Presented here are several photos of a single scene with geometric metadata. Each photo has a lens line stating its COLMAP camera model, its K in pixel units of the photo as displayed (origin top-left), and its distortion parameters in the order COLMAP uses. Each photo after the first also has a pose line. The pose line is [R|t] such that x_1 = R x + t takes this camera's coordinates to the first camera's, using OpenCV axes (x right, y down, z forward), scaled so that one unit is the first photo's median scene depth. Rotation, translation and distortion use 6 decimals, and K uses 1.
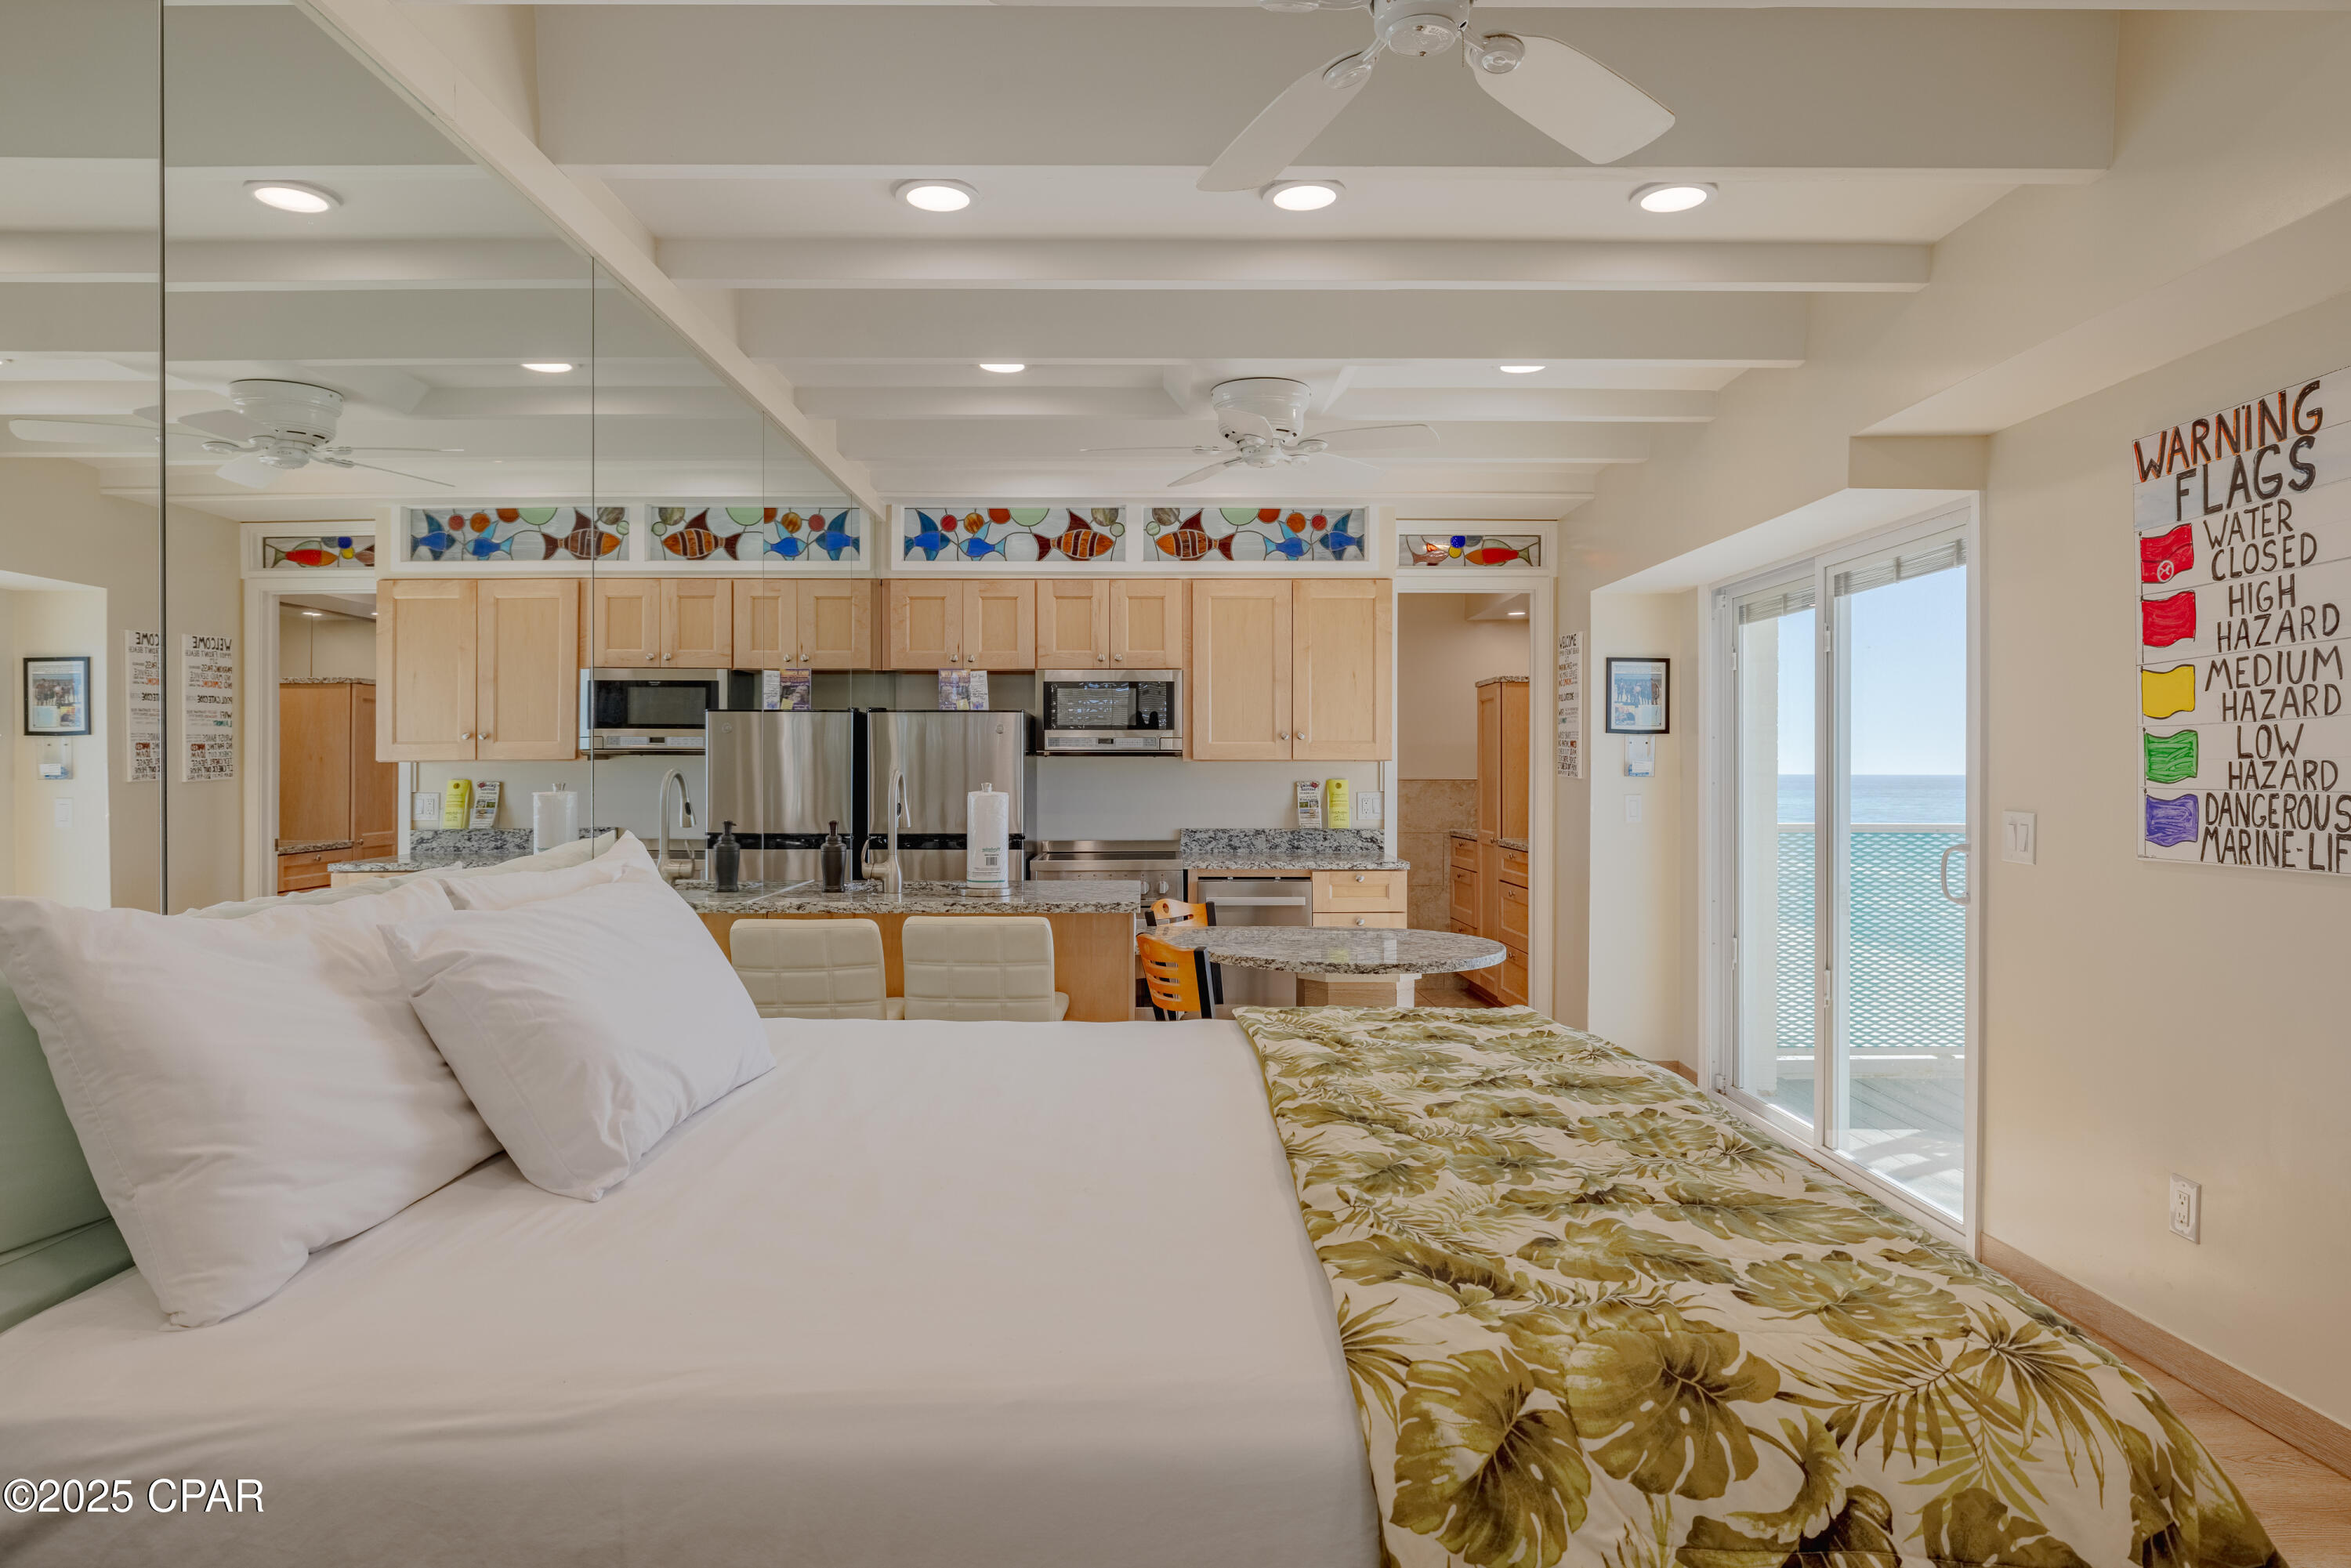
lens RADIAL K [[1481.1, 0, 1185.7], [0, 1481.1, 778.9], [0, 0, 1]] dist [-0.000658, -0.001599]
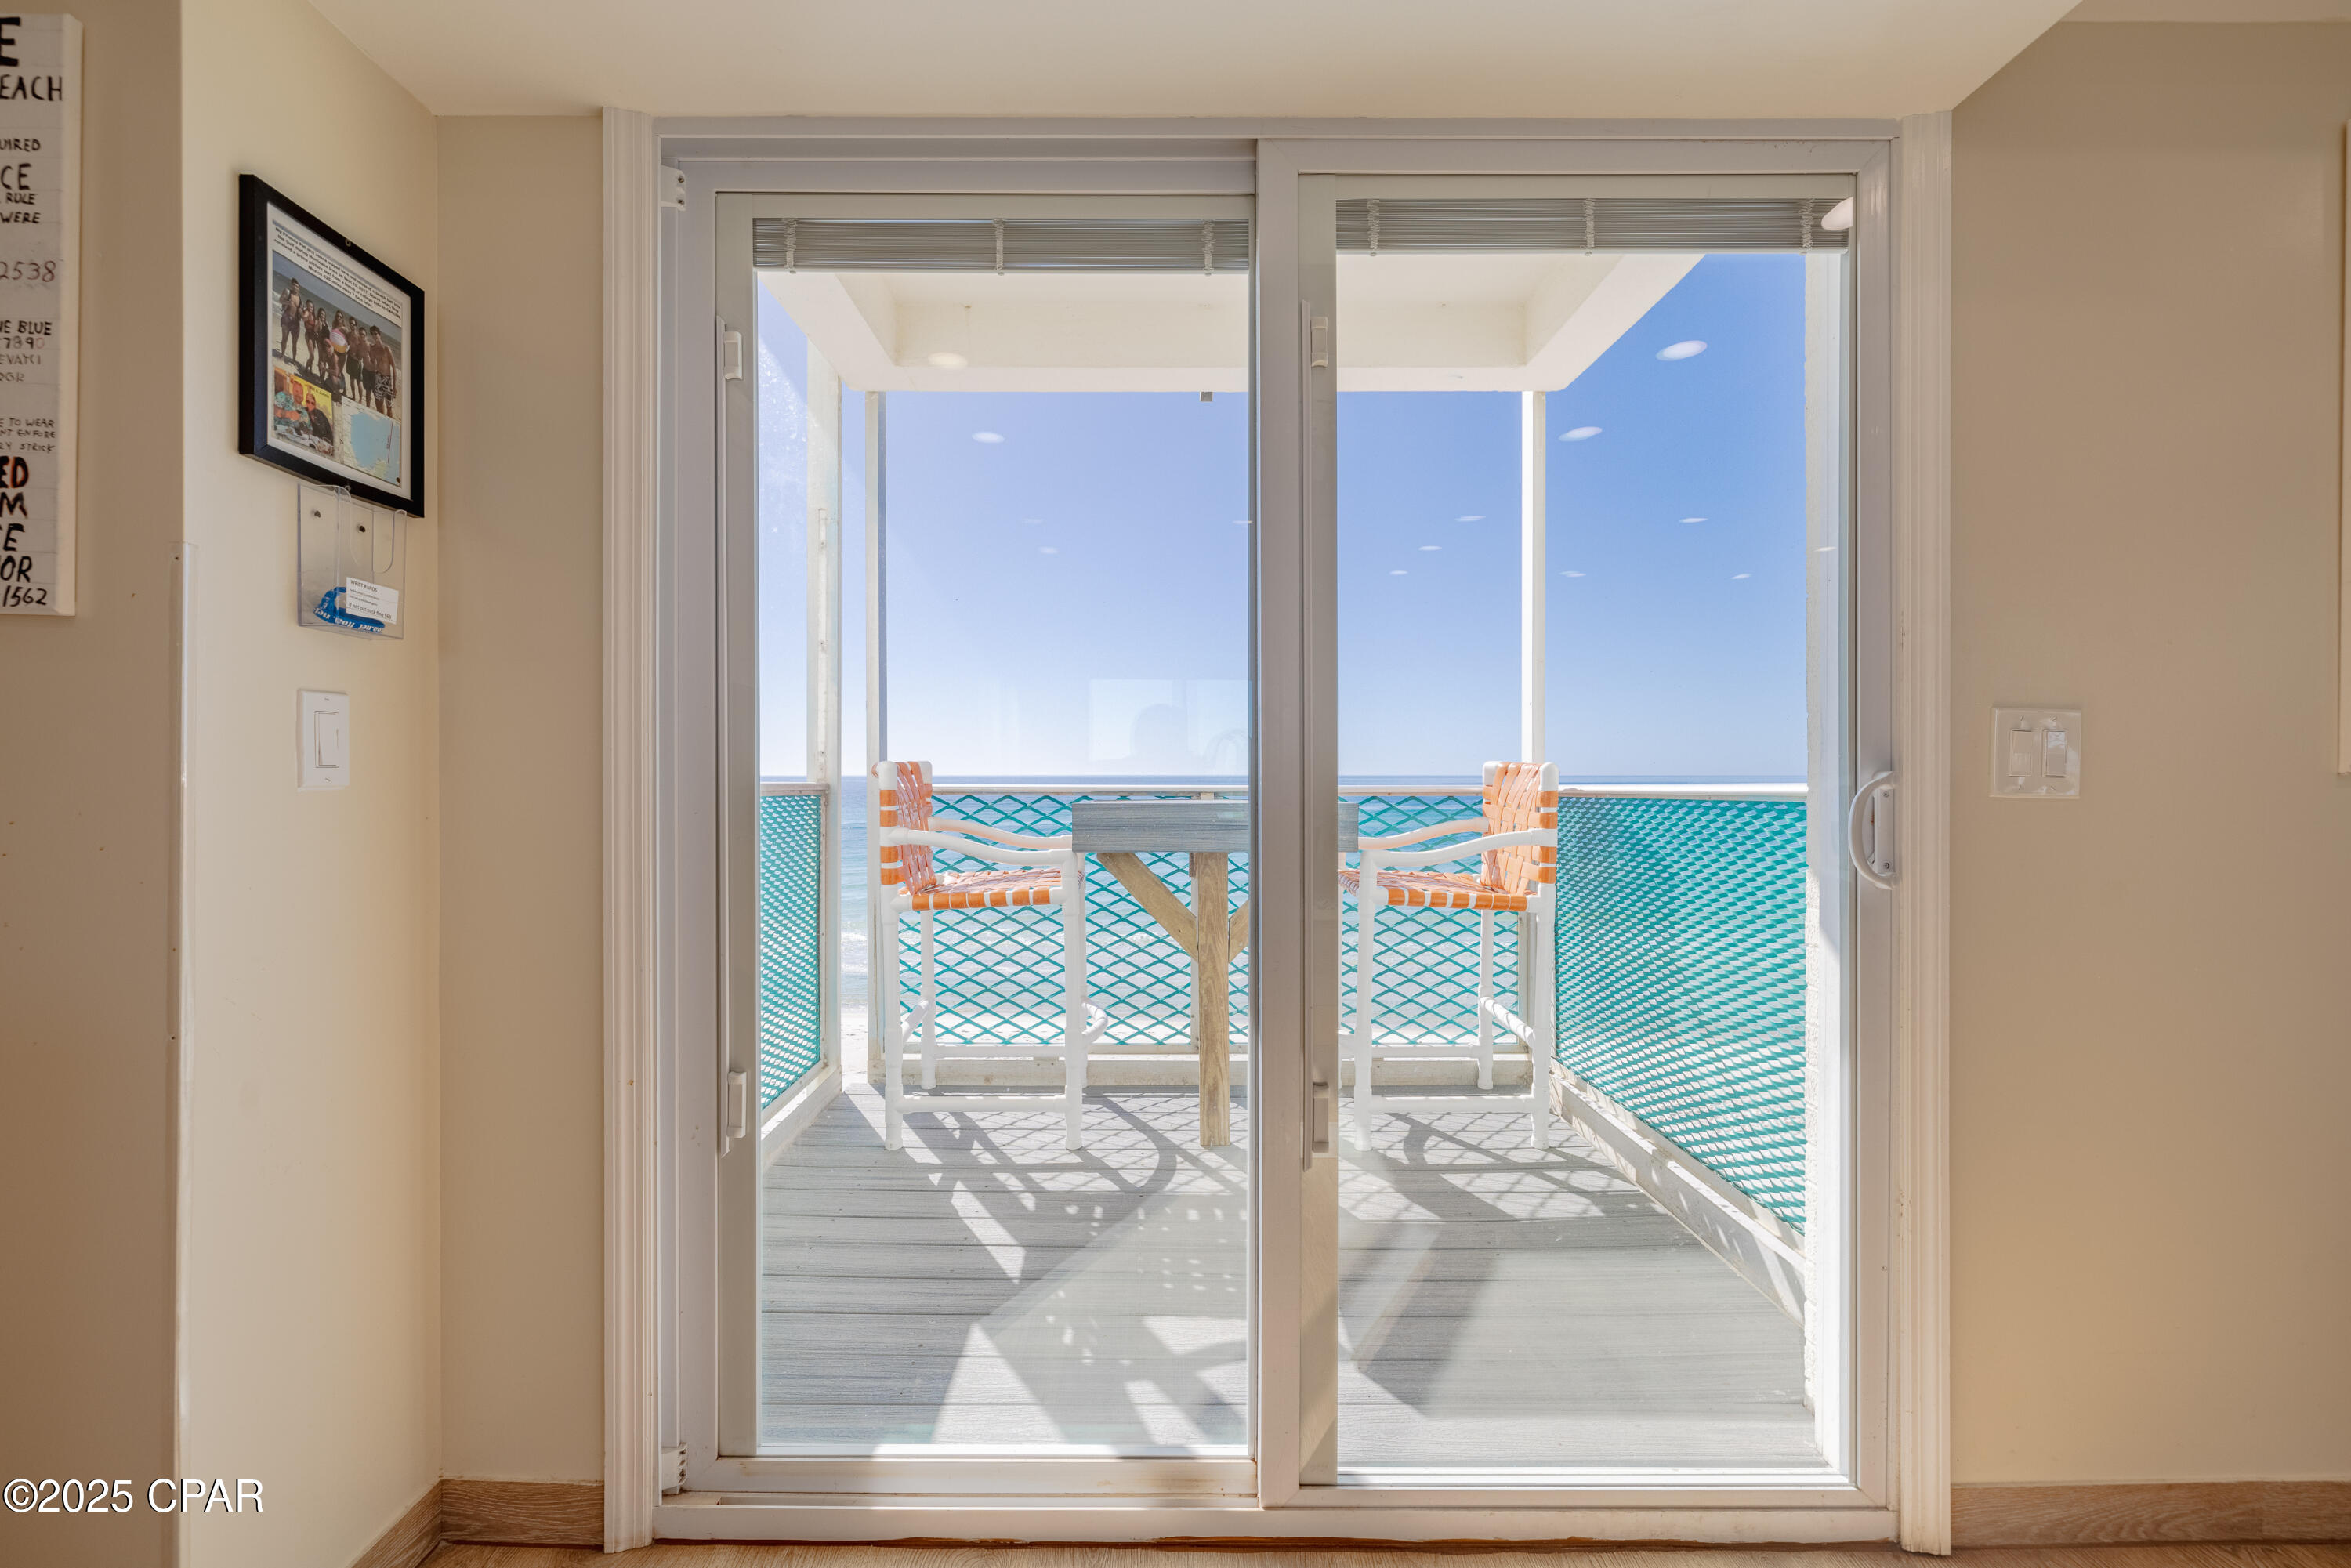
lens RADIAL K [[1000.8, 0, 1172.2], [0, 1000.8, 777.4], [0, 0, 1]] dist [0.001404, 0.000440]
pose [[0.027912, -0.003710, 0.999603, 0.109943], [0.007344, 0.999967, 0.003506, 0.029567], [-0.999583, 0.007243, 0.027939, 0.858825]]
